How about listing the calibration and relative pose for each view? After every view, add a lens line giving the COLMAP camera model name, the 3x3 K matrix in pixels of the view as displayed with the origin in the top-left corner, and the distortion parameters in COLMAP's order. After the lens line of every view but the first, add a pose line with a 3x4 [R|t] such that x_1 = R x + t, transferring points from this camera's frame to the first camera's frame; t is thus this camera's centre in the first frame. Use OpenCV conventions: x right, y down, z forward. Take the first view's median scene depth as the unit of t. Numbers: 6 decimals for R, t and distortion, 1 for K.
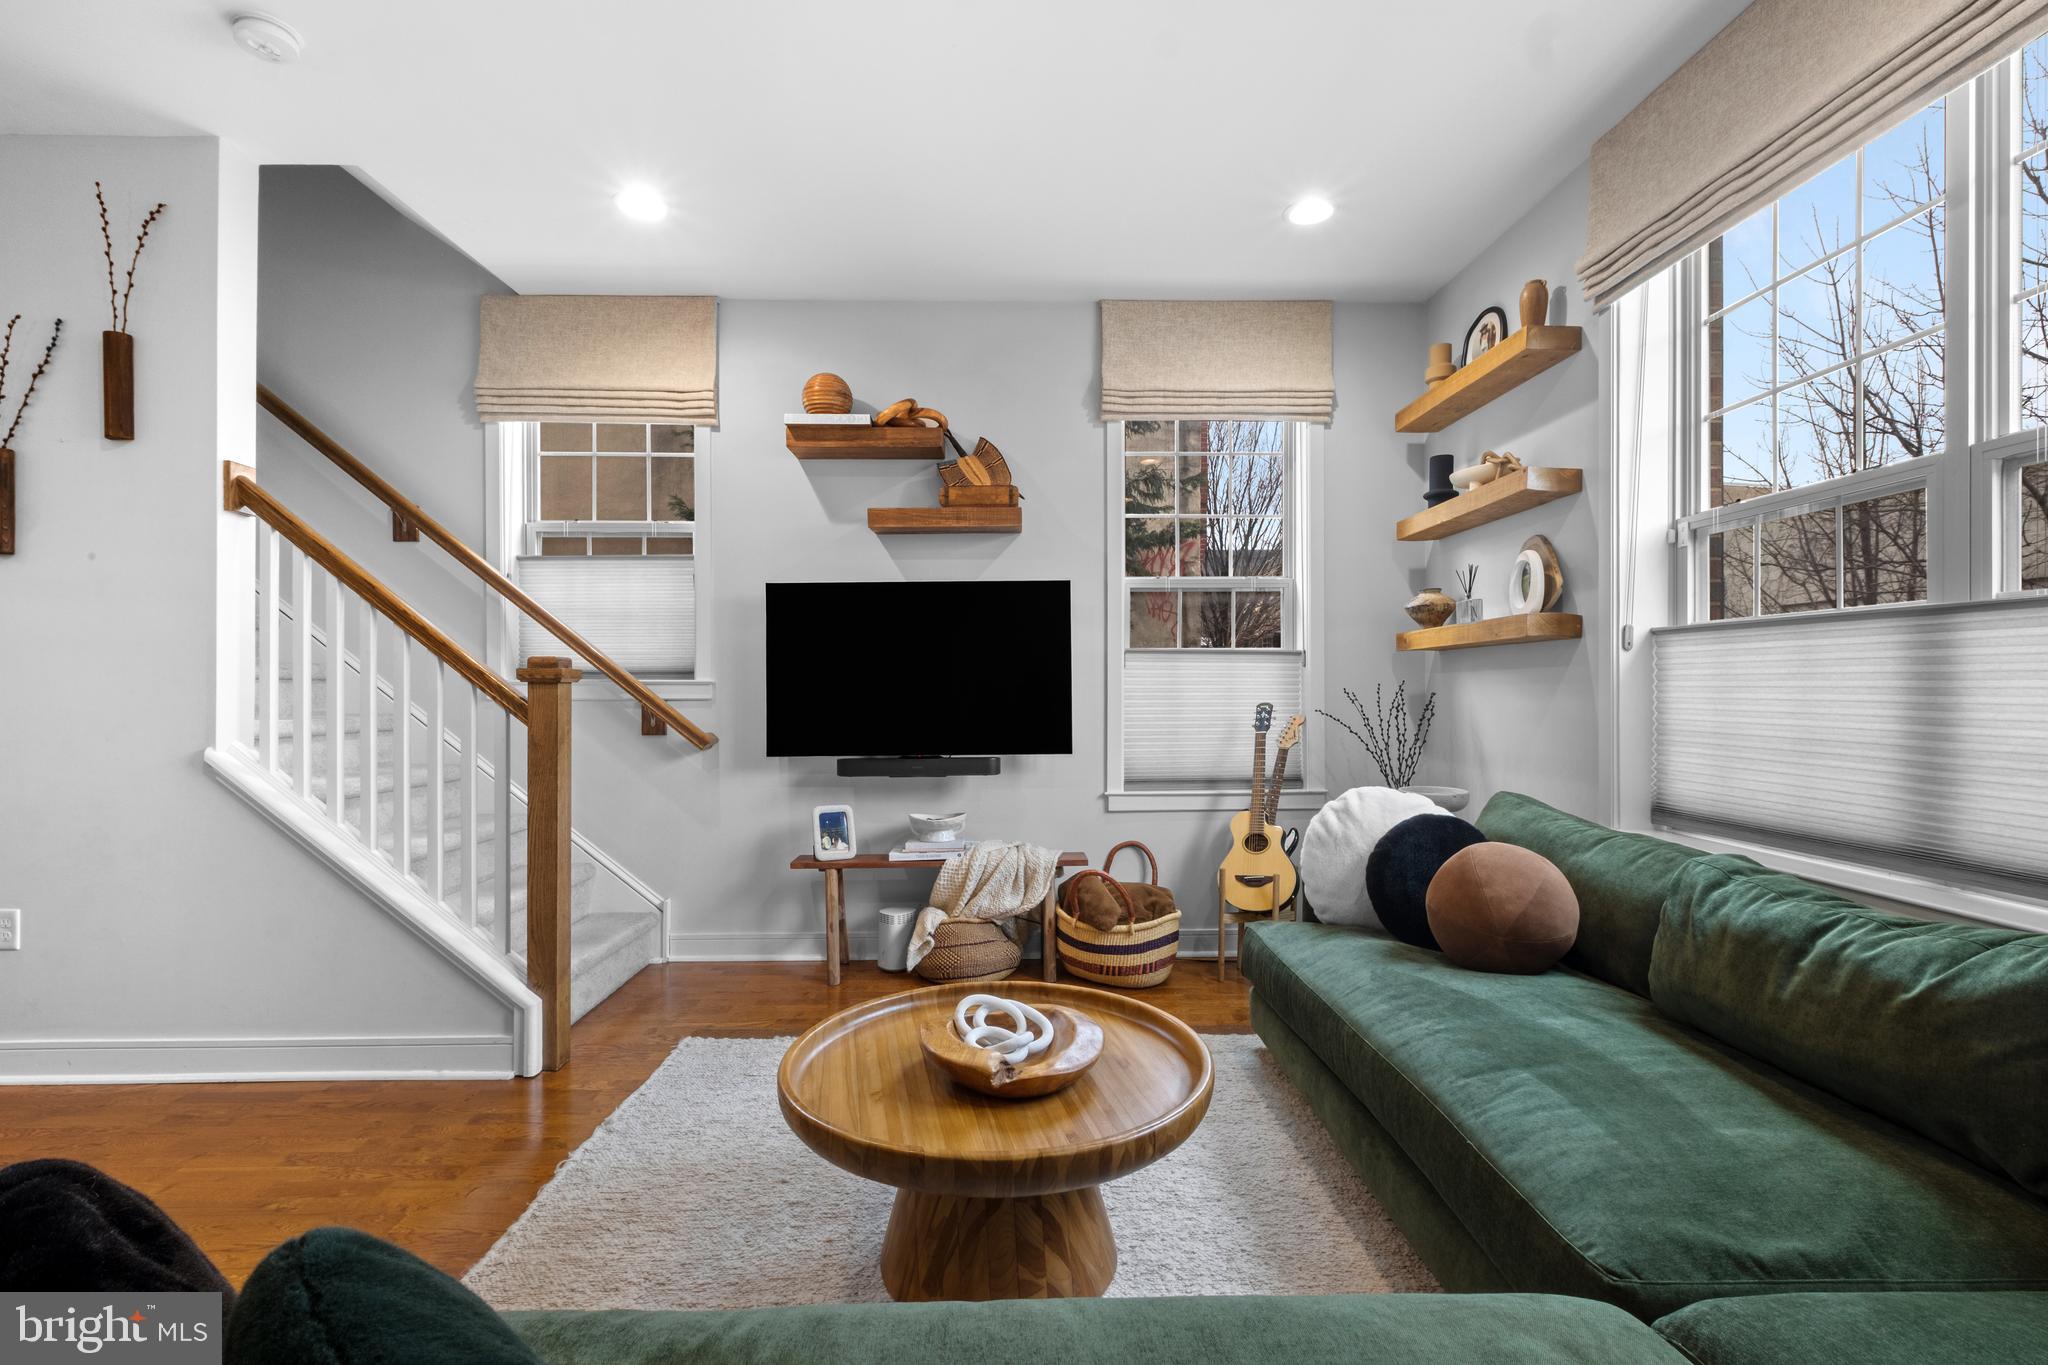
lens RADIAL K [[900.8, 0, 1005.2], [0, 900.8, 690.4], [0, 0, 1]] dist [0.004653, -0.004960]
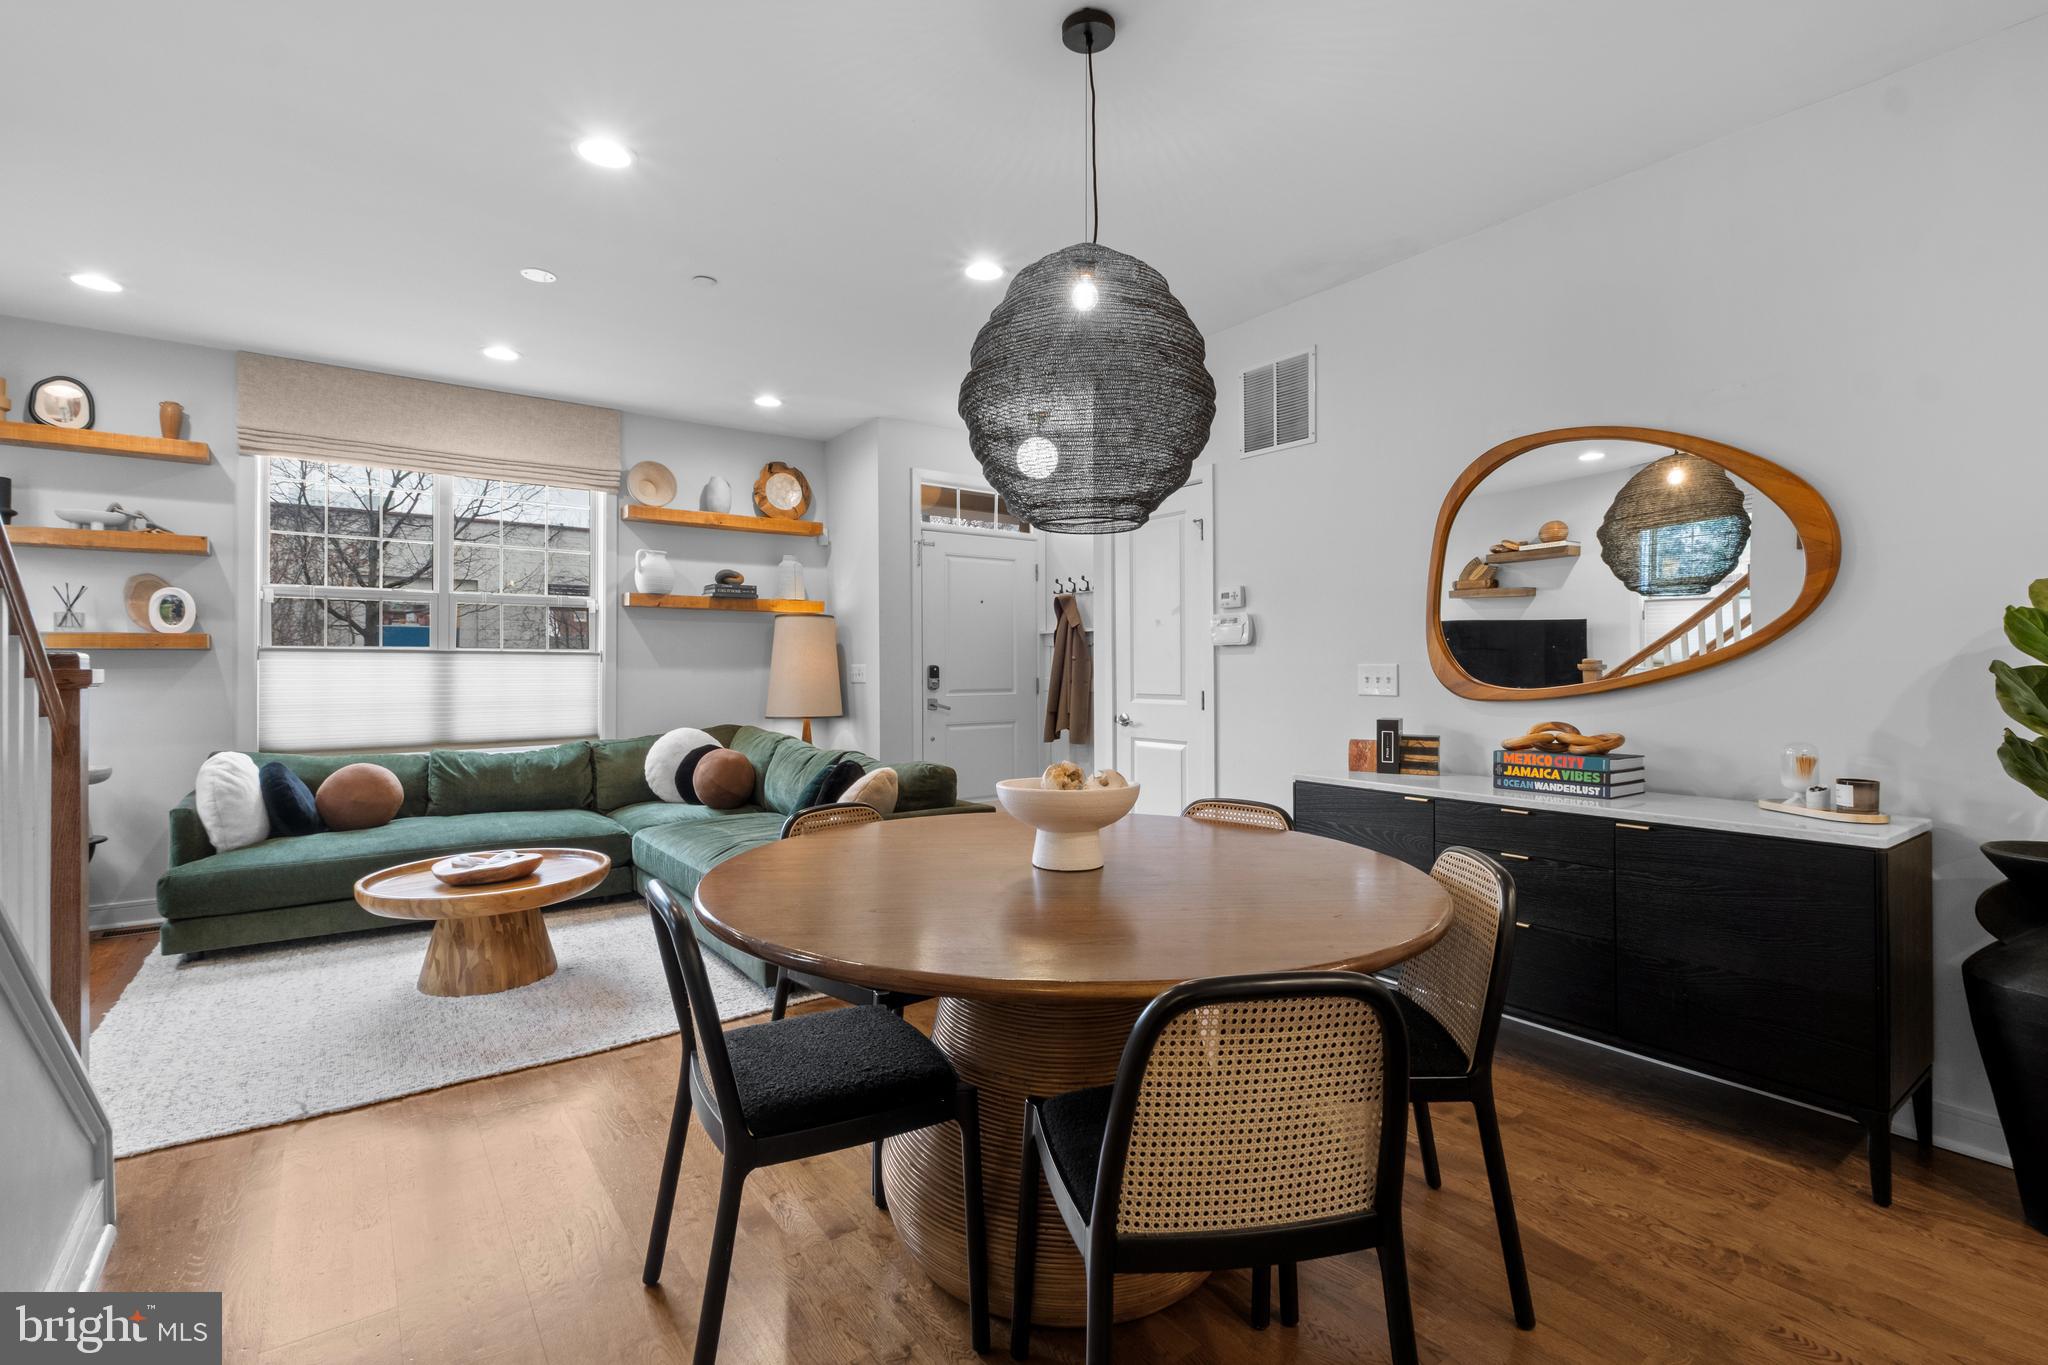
lens RADIAL K [[943.4, 0, 1045.0], [0, 943.4, 660.6], [0, 0, 1]] dist [0.007100, -0.006715]
pose [[-0.595238, 0.013040, 0.803444, -1.212575], [0.008065, 0.999915, -0.010254, -0.010514], [-0.803509, 0.000376, -0.595292, 0.645343]]
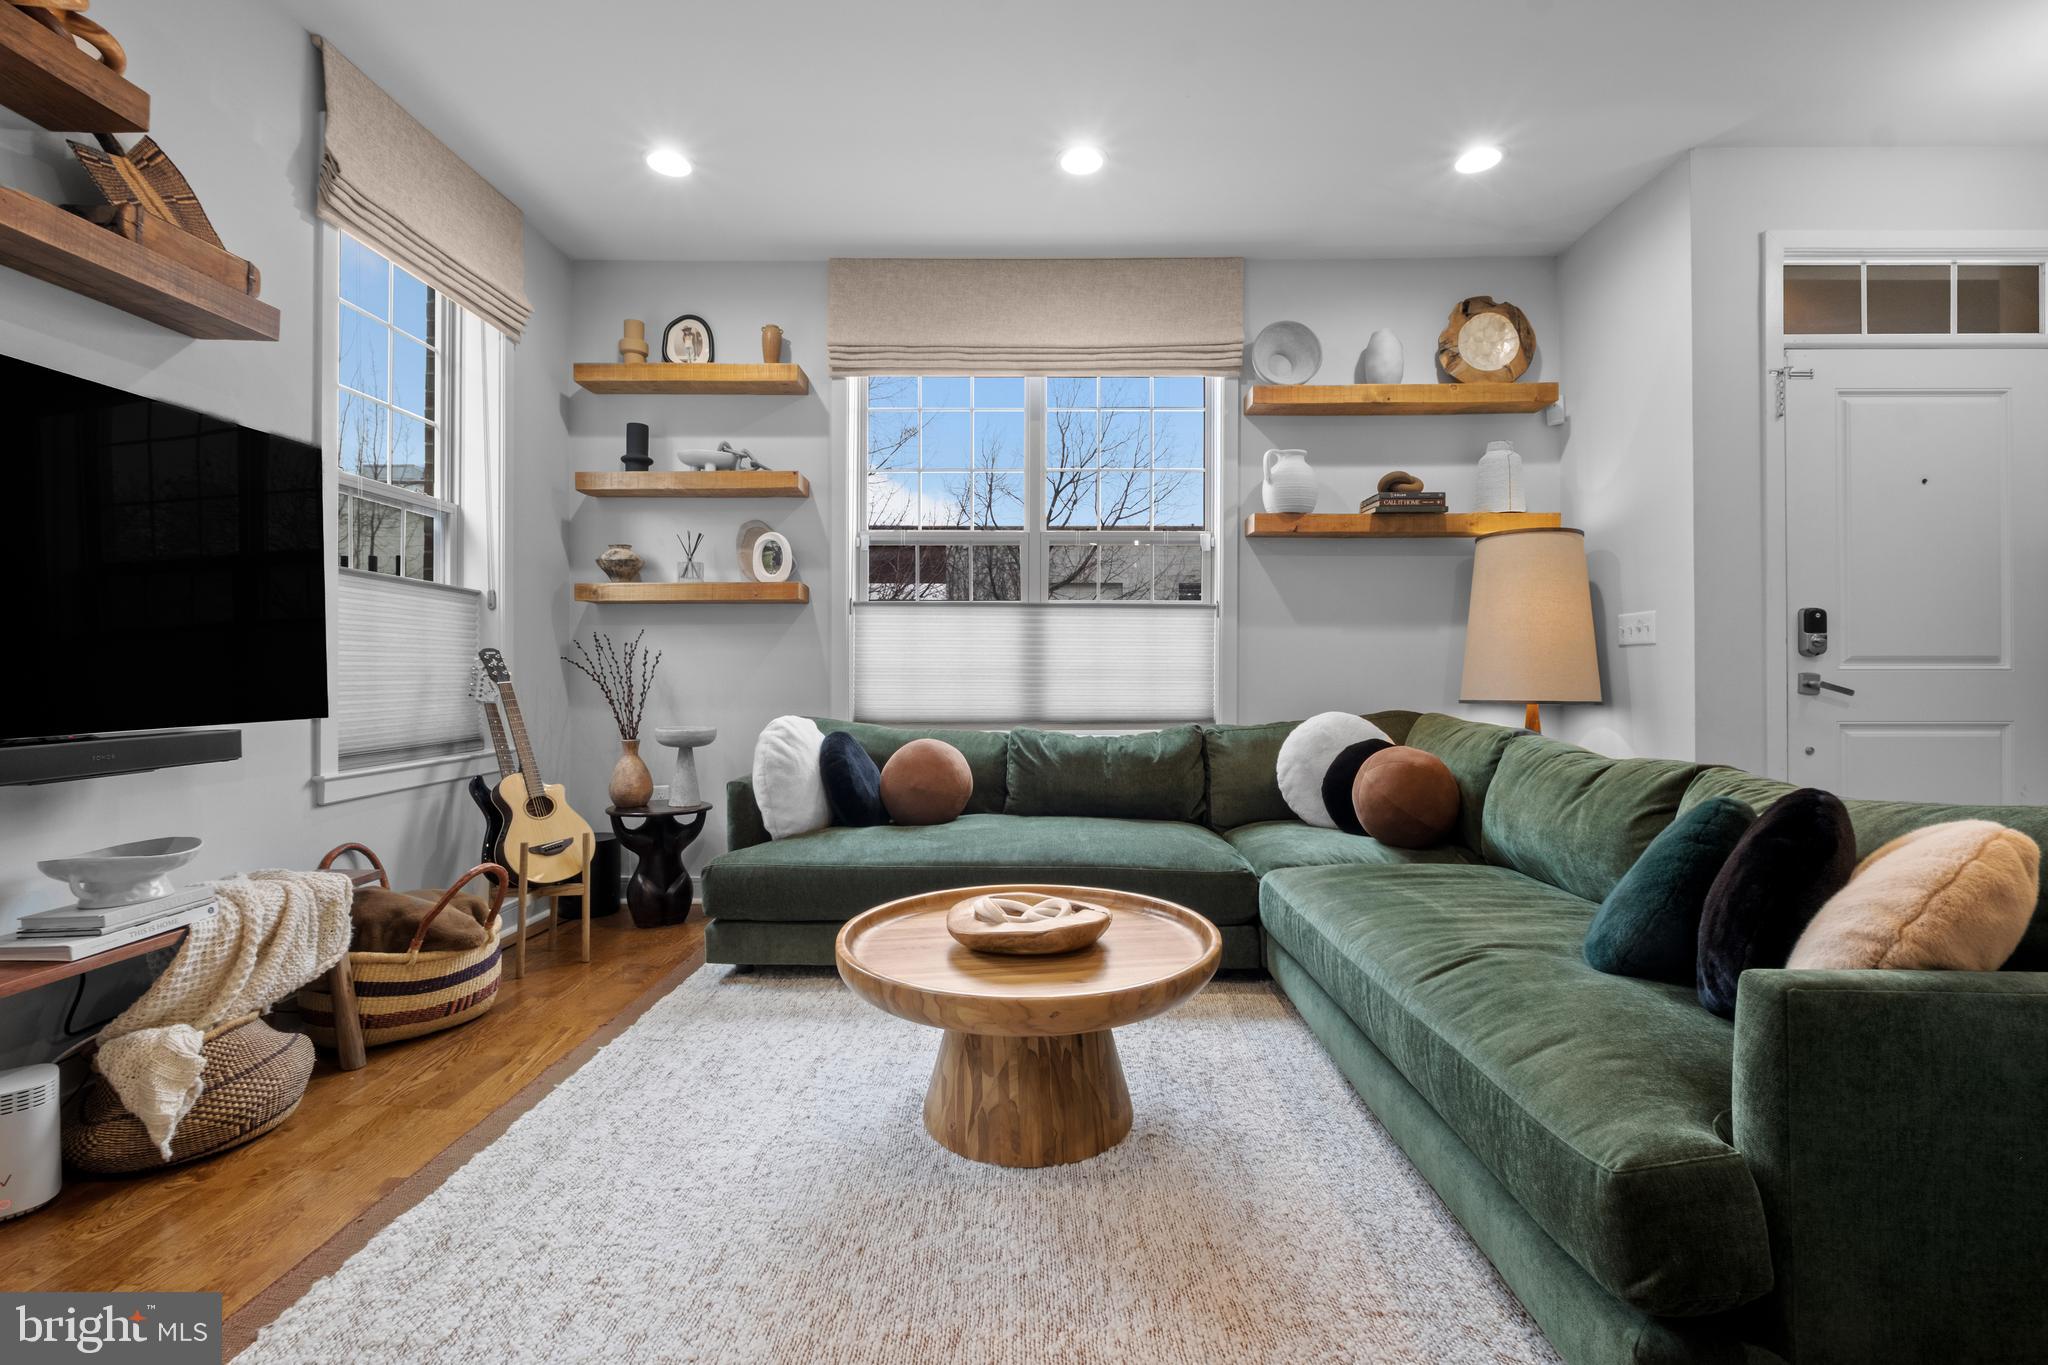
lens RADIAL K [[919.4, 0, 1021.4], [0, 919.4, 670.4], [0, 0, 1]] dist [0.002028, -0.006414]
pose [[0.024307, 0.009364, 0.999661, -0.599663], [-0.000416, 0.999956, -0.009357, 0.044622], [-0.999704, -0.000189, 0.024310, 0.507926]]
